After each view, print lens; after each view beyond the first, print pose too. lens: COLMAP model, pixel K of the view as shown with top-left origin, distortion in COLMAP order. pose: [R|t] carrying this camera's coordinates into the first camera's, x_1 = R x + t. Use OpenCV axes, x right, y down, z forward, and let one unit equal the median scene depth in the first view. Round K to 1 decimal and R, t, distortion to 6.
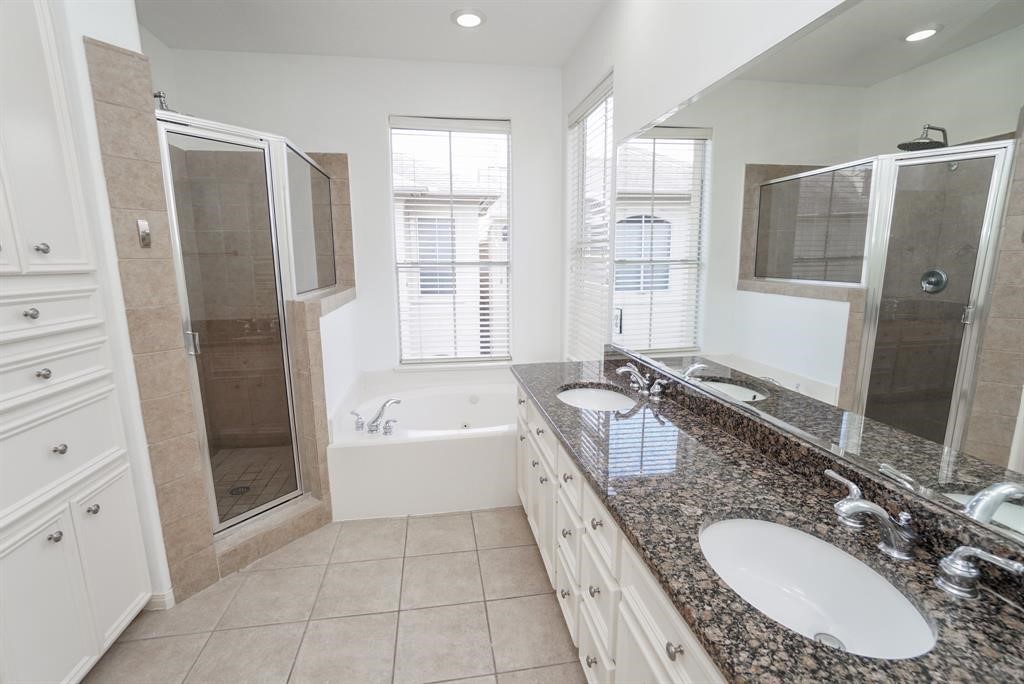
lens RADIAL K [[456.2, 0, 509.7], [0, 456.2, 344.9], [0, 0, 1]] dist [-0.028152, 0.002455]
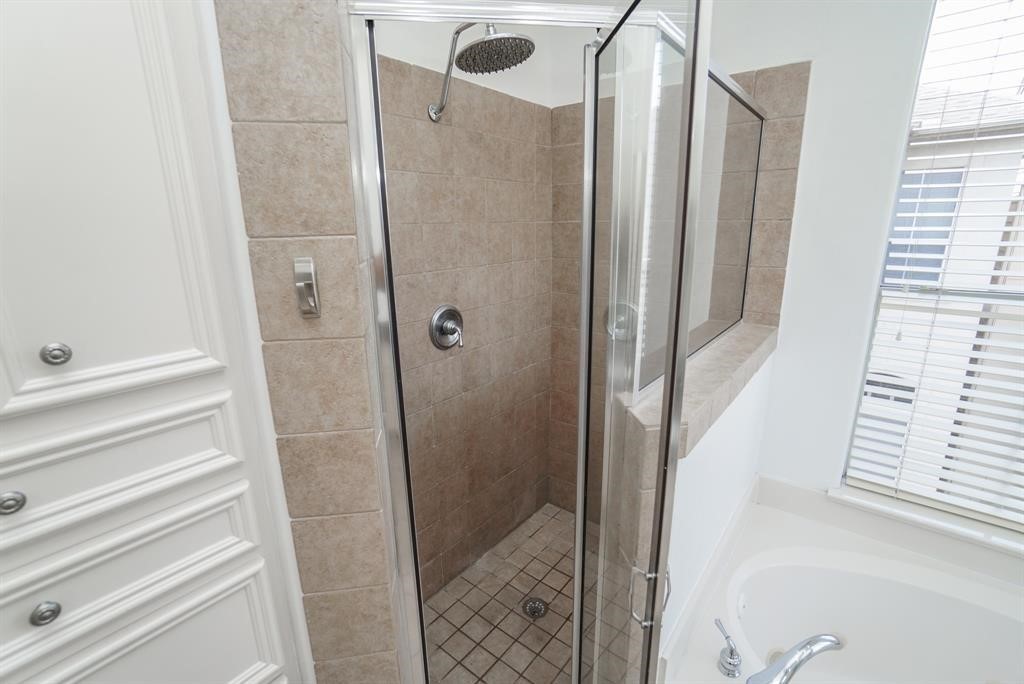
lens RADIAL K [[456.2, 0, 512.3], [0, 456.2, 342.6], [0, 0, 1]] dist [-0.028152, 0.002455]
pose [[0.669199, 0.183559, -0.720055, -0.312268], [-0.126507, 0.983006, 0.133019, -0.267043], [0.732235, 0.002076, 0.681049, 0.791497]]
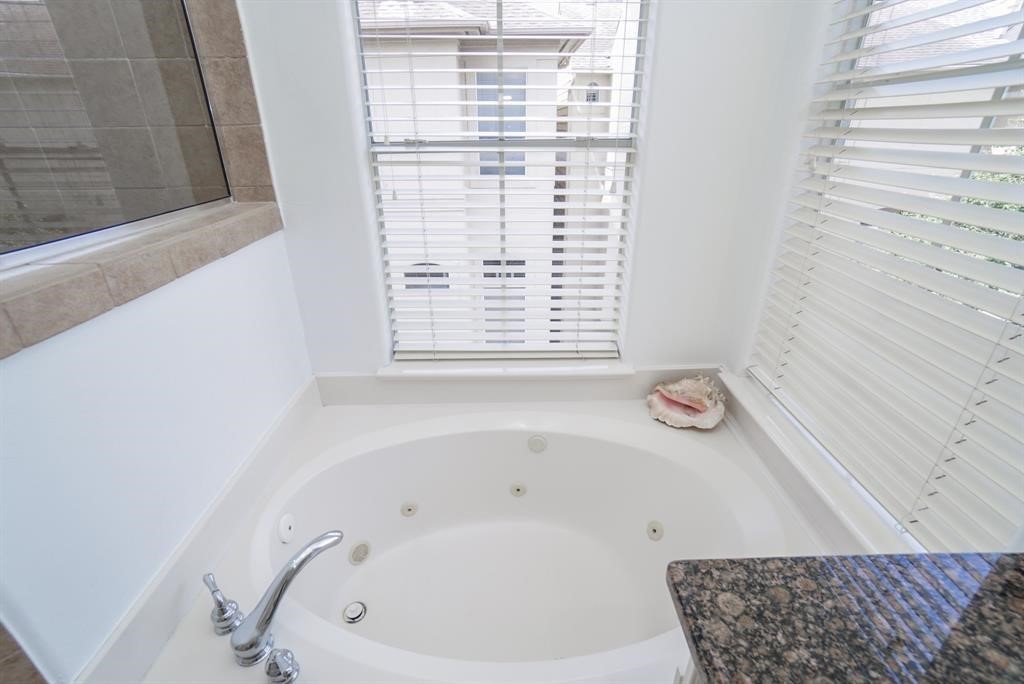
lens RADIAL K [[456.2, 0, 512.9], [0, 456.2, 347.7], [0, 0, 1]] dist [-0.028152, 0.002455]
pose [[0.989238, 0.058922, -0.133924, -0.091024], [-0.023027, 0.966618, 0.255187, -0.205312], [0.144489, -0.249357, 0.957572, 1.100975]]
